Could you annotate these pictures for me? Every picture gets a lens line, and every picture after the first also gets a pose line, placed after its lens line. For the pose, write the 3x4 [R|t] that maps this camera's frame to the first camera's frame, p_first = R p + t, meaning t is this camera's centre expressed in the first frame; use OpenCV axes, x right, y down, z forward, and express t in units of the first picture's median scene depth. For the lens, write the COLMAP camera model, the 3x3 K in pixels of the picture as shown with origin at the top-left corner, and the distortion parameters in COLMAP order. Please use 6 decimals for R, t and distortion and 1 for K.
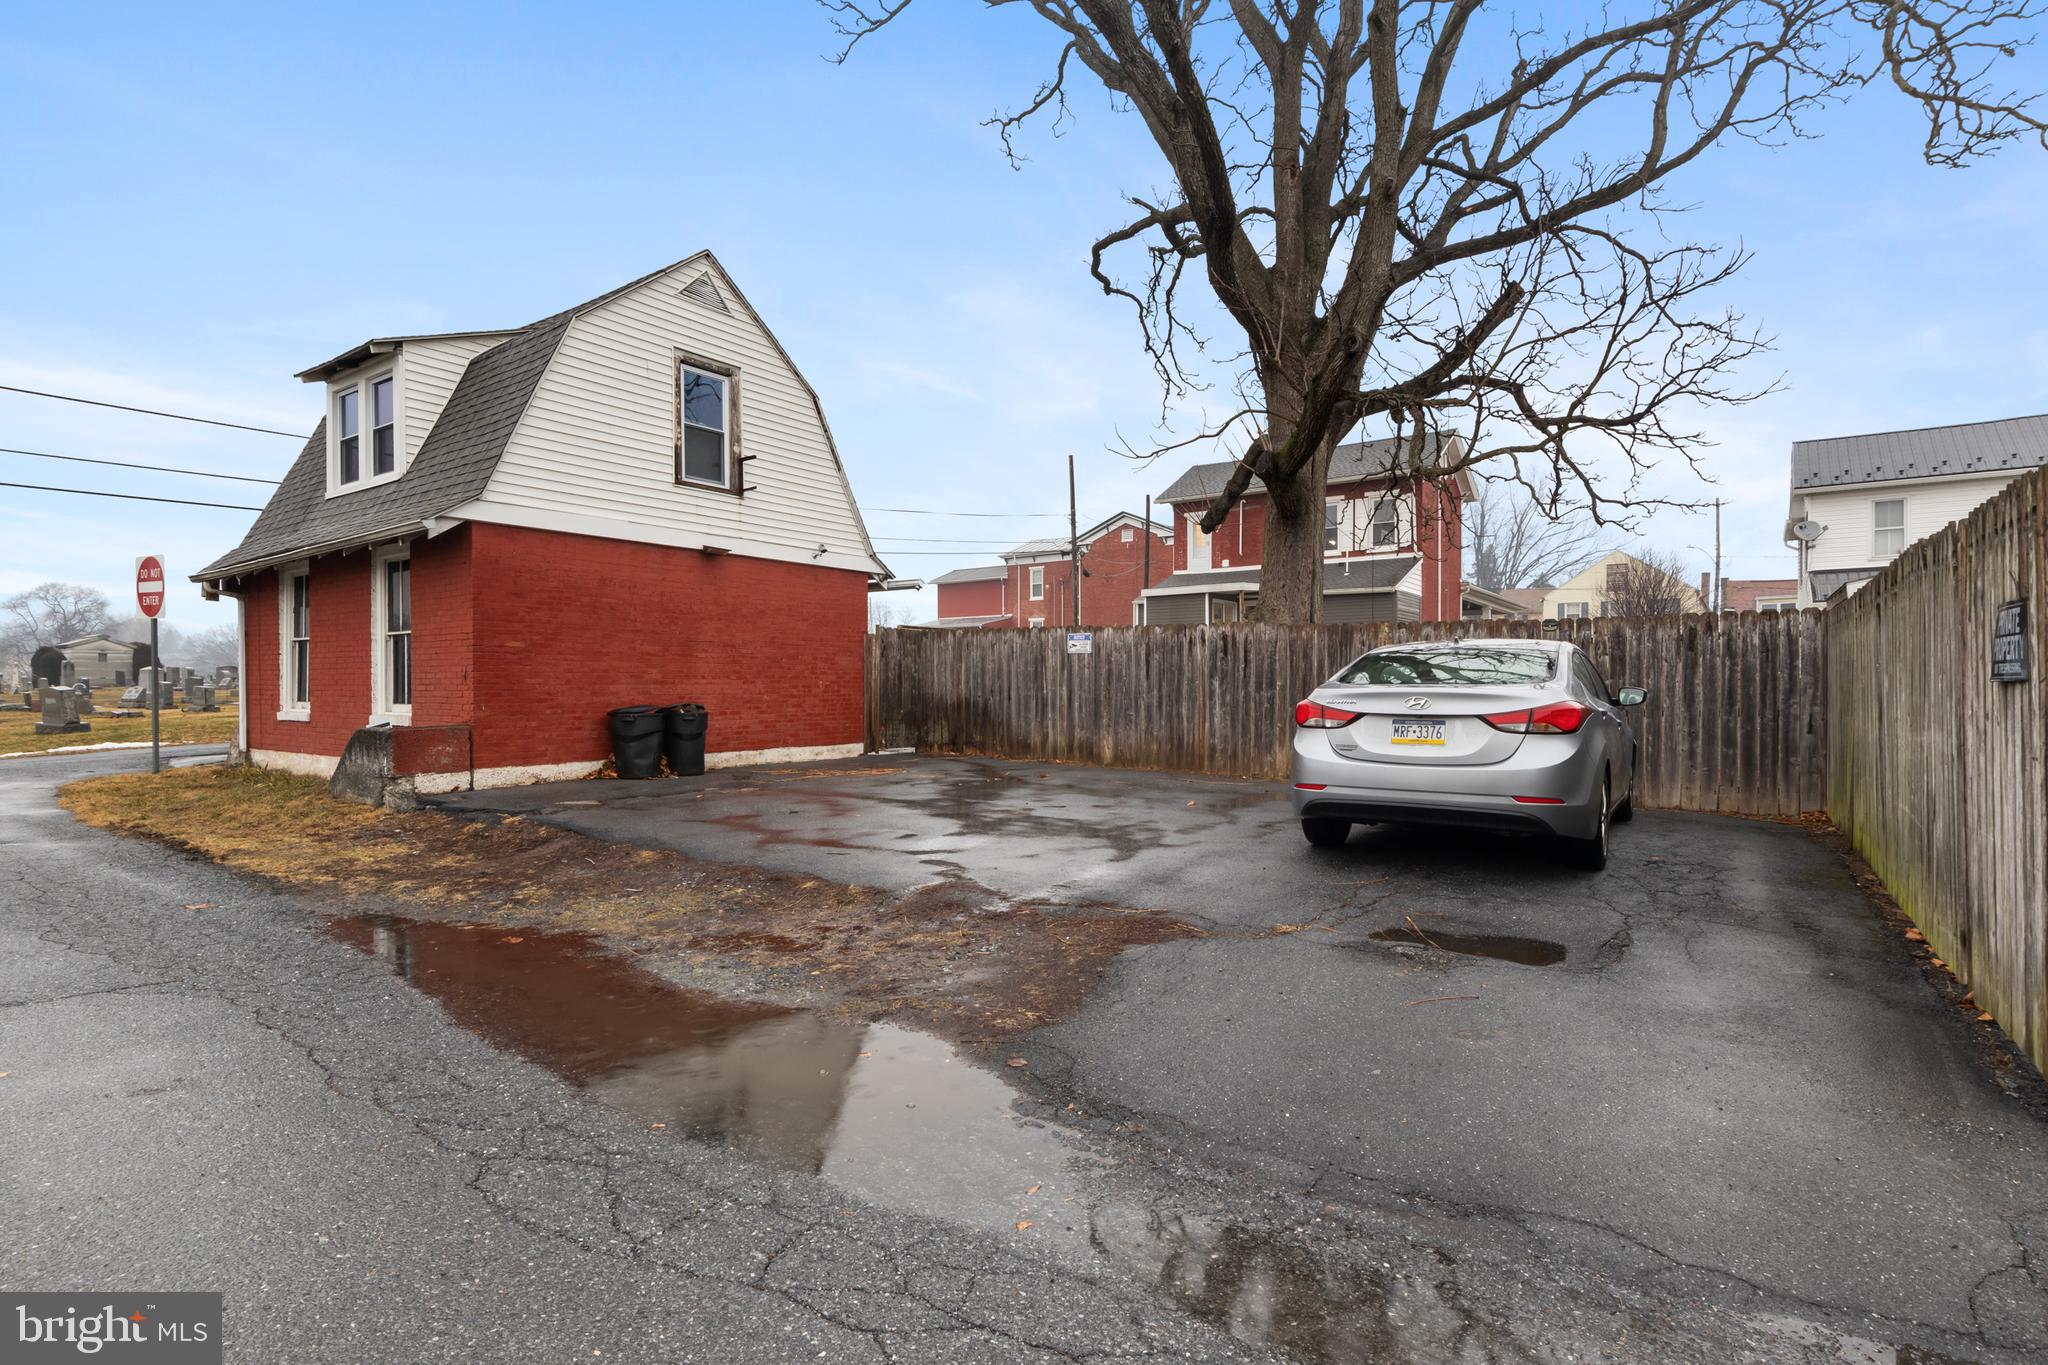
lens RADIAL K [[1035.0, 0, 994.6], [0, 1035.0, 704.7], [0, 0, 1]] dist [-0.008842, -0.002387]
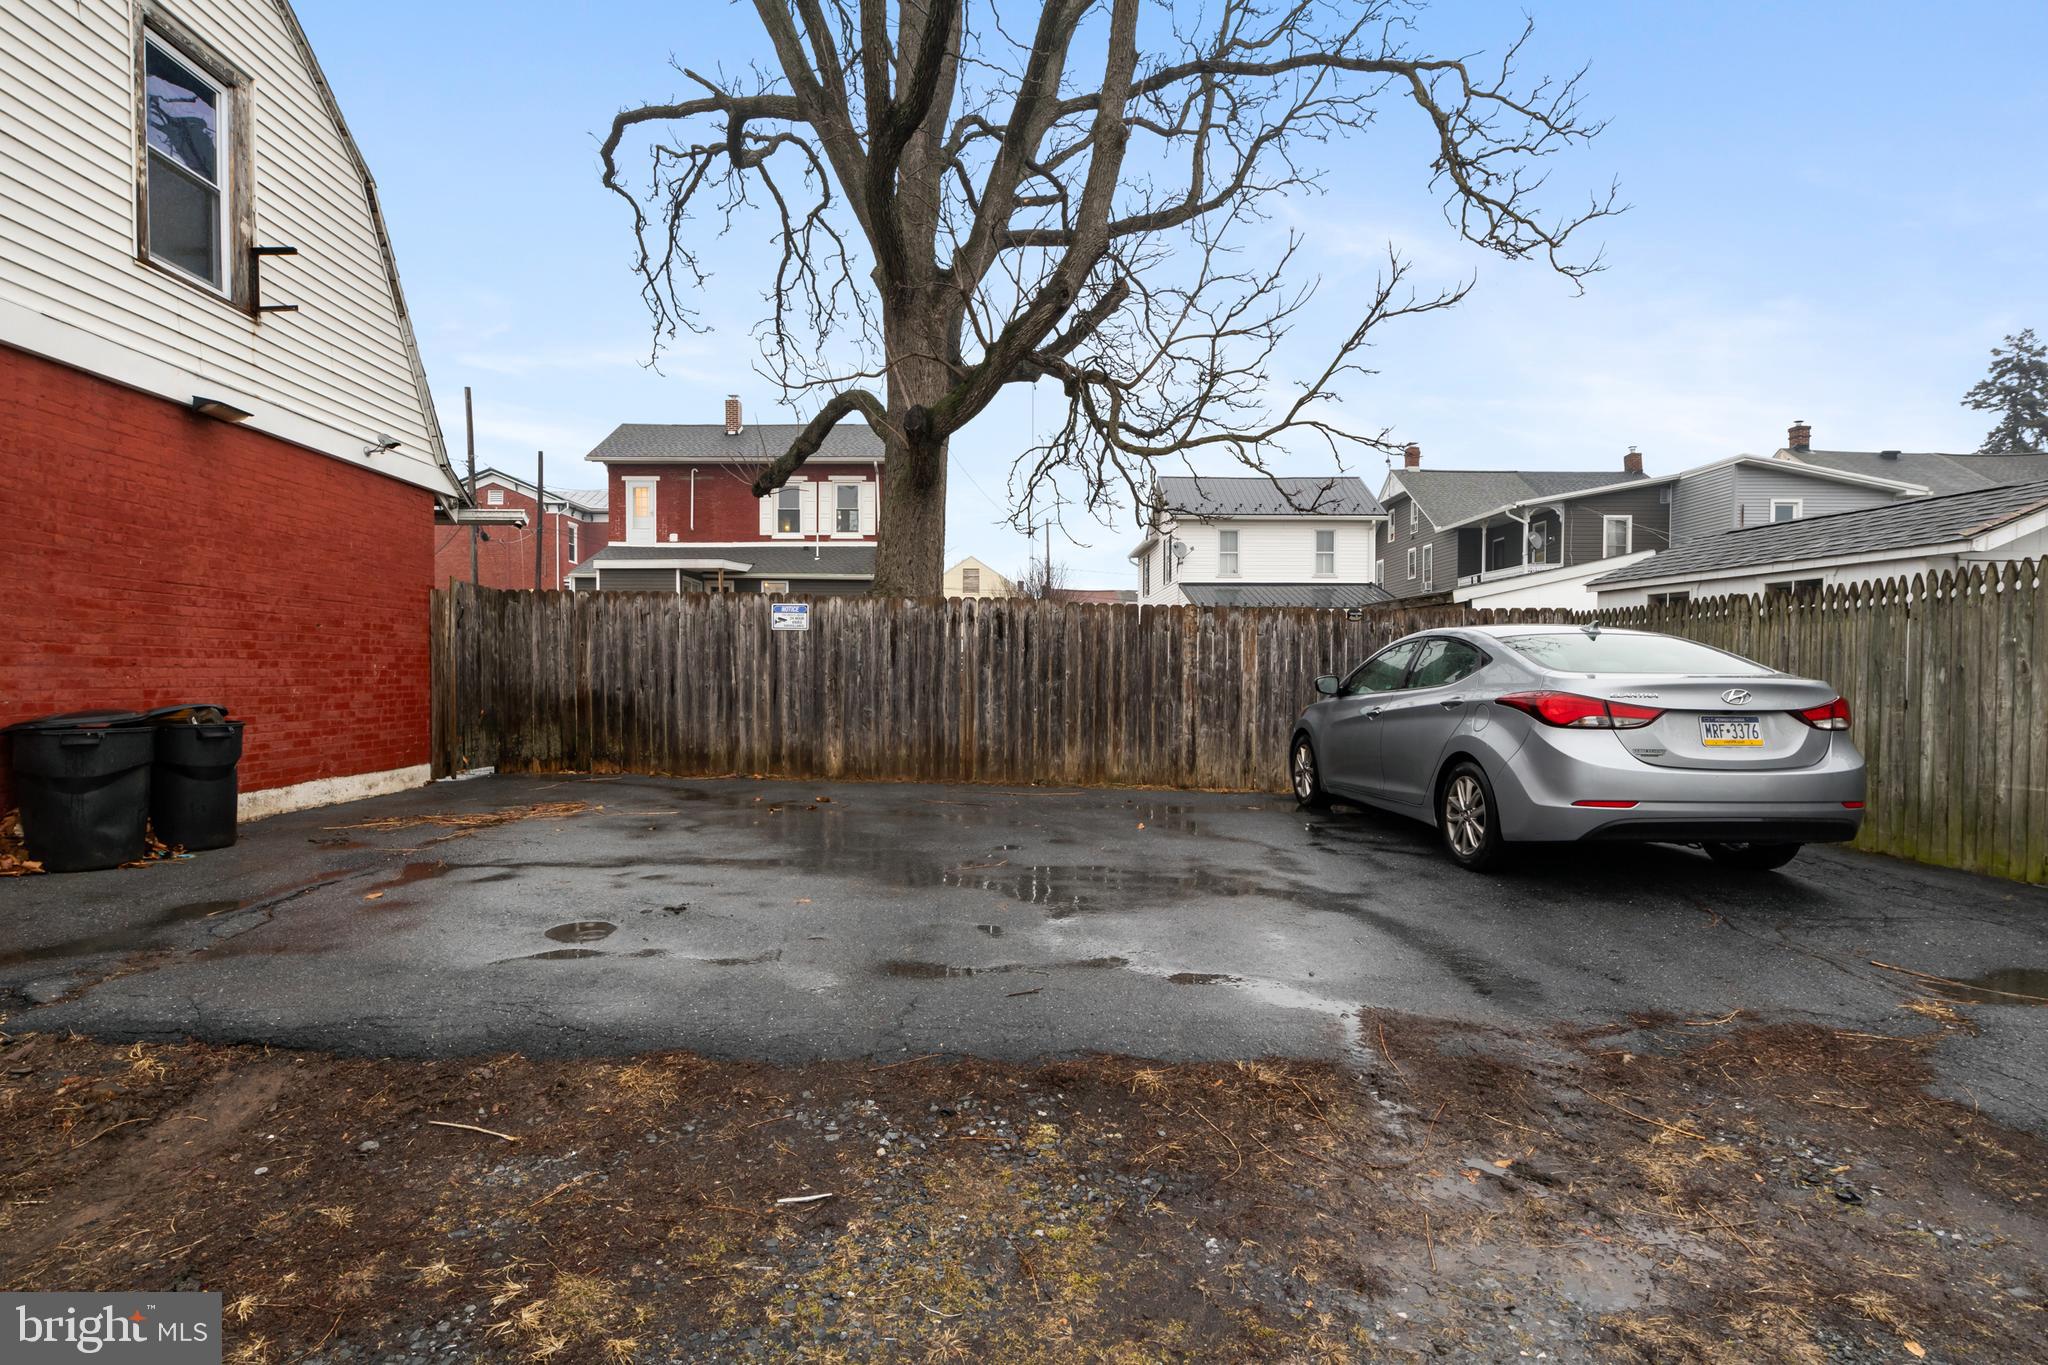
lens RADIAL K [[1035.0, 0, 1022.2], [0, 1035.0, 703.9], [0, 0, 1]] dist [-0.008842, -0.002387]
pose [[0.787963, -0.012780, 0.615590, -0.237310], [0.007071, 0.999906, 0.011707, -0.003938], [-0.615682, -0.004872, 0.787980, 0.298678]]
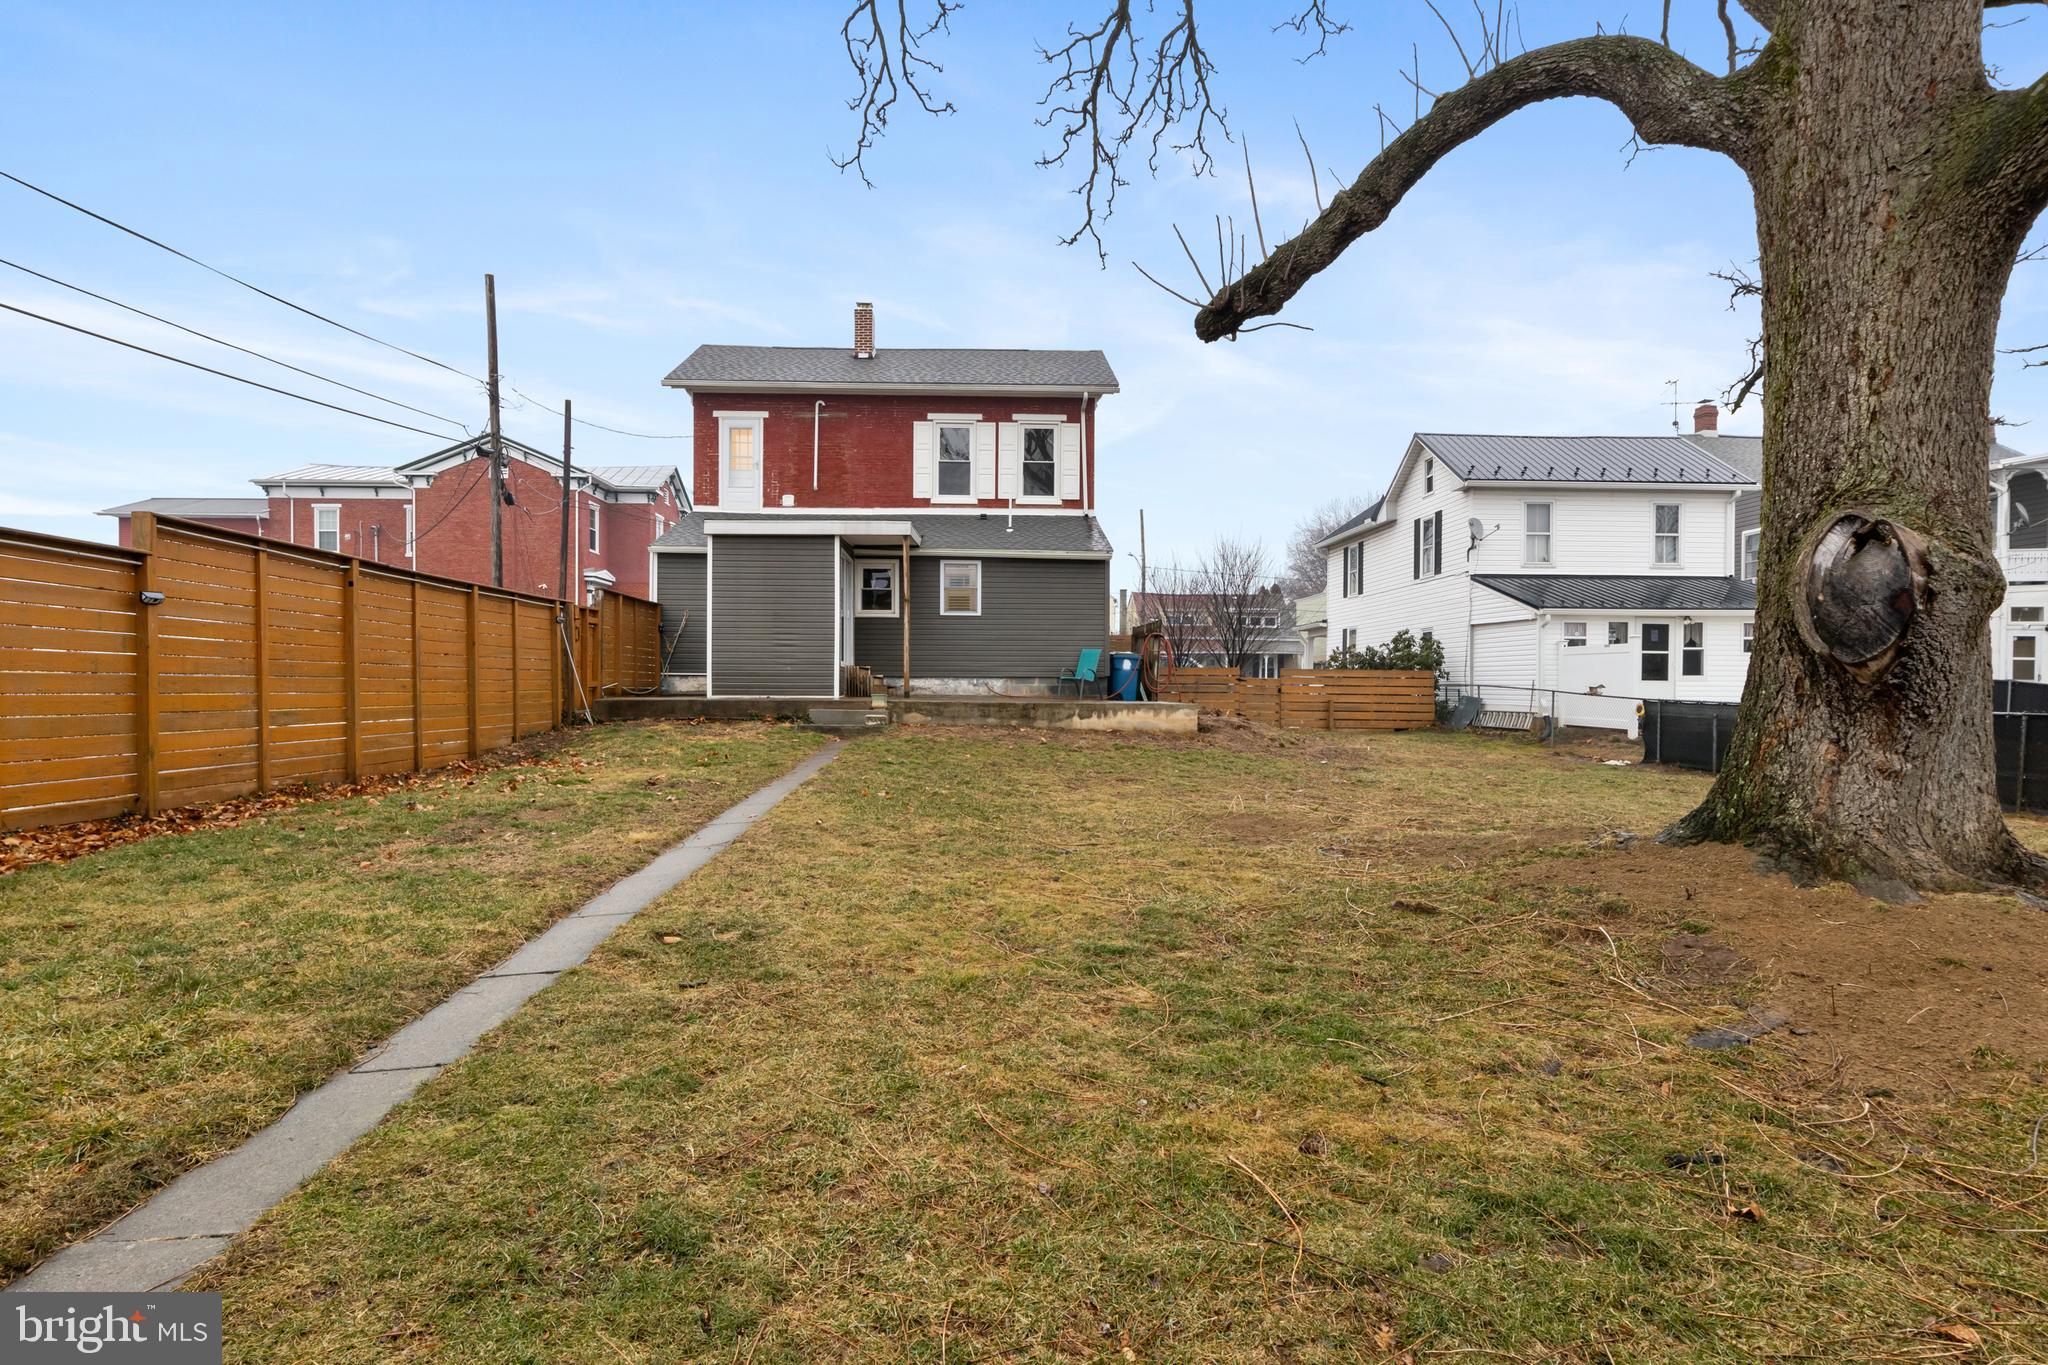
lens RADIAL K [[1035.0, 0, 1015.6], [0, 1035.0, 702.1], [0, 0, 1]] dist [-0.008842, -0.002387]
pose [[0.773307, -0.000084, 0.634031, -0.161184], [0.003191, 0.999988, -0.003760, -0.037282], [-0.634023, 0.004931, 0.773298, 1.162217]]
